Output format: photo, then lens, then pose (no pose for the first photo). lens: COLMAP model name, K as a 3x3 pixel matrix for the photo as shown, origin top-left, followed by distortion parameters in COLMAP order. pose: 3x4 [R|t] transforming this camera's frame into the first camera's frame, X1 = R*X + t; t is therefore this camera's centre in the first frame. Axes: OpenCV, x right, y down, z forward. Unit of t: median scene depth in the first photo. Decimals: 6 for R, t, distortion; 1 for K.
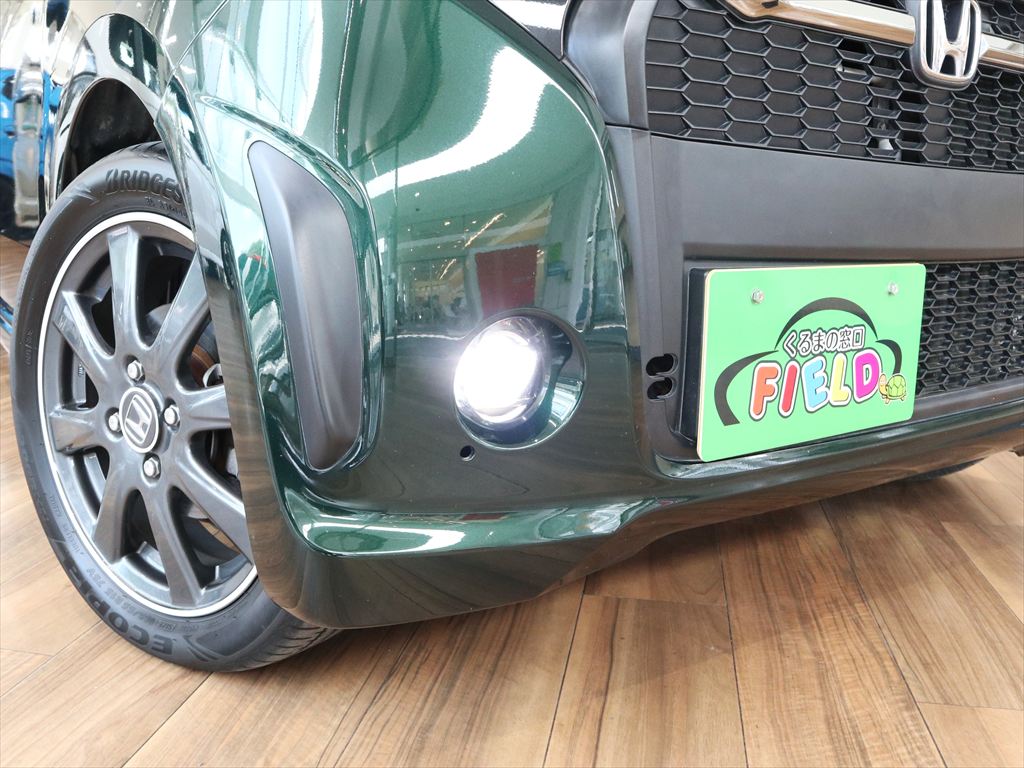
lens RADIAL K [[865.6, 0, 512.0], [0, 865.6, 384.0], [0, 0, 1]] dist [-0.052271, -0.000449]
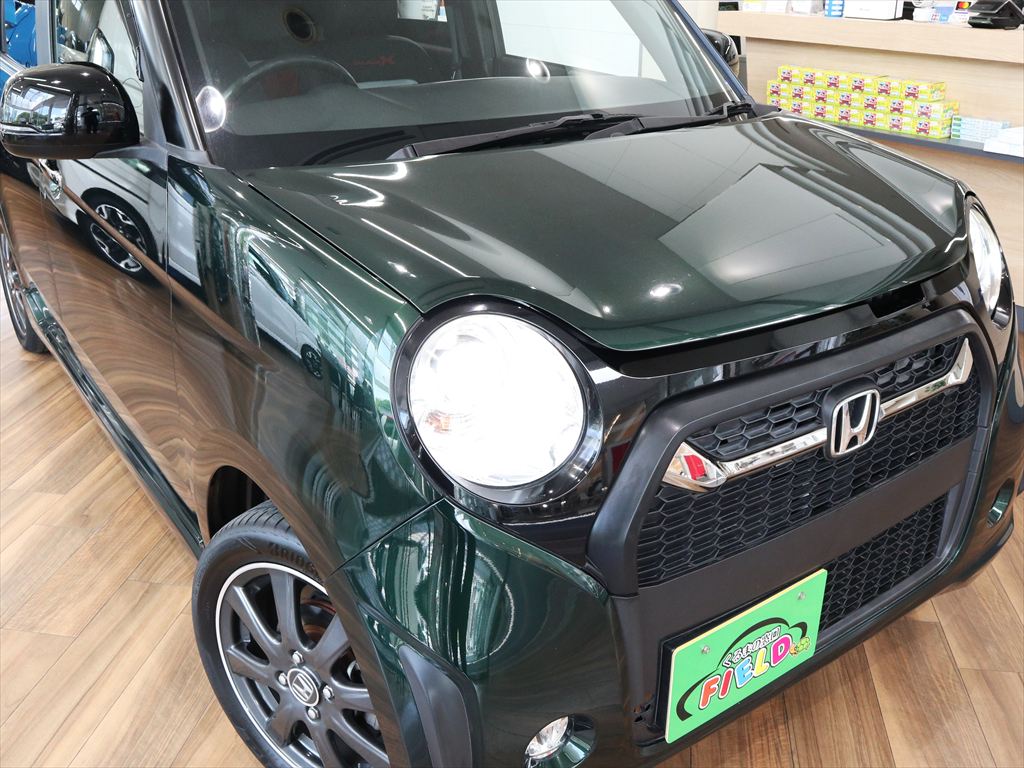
lens RADIAL K [[865.6, 0, 512.0], [0, 865.6, 384.0], [0, 0, 1]] dist [-0.052271, -0.000449]
pose [[0.999734, -0.022814, 0.003246, -0.055538], [0.021710, 0.979696, 0.199309, -0.767696], [-0.007727, -0.199185, 0.979931, -0.382195]]
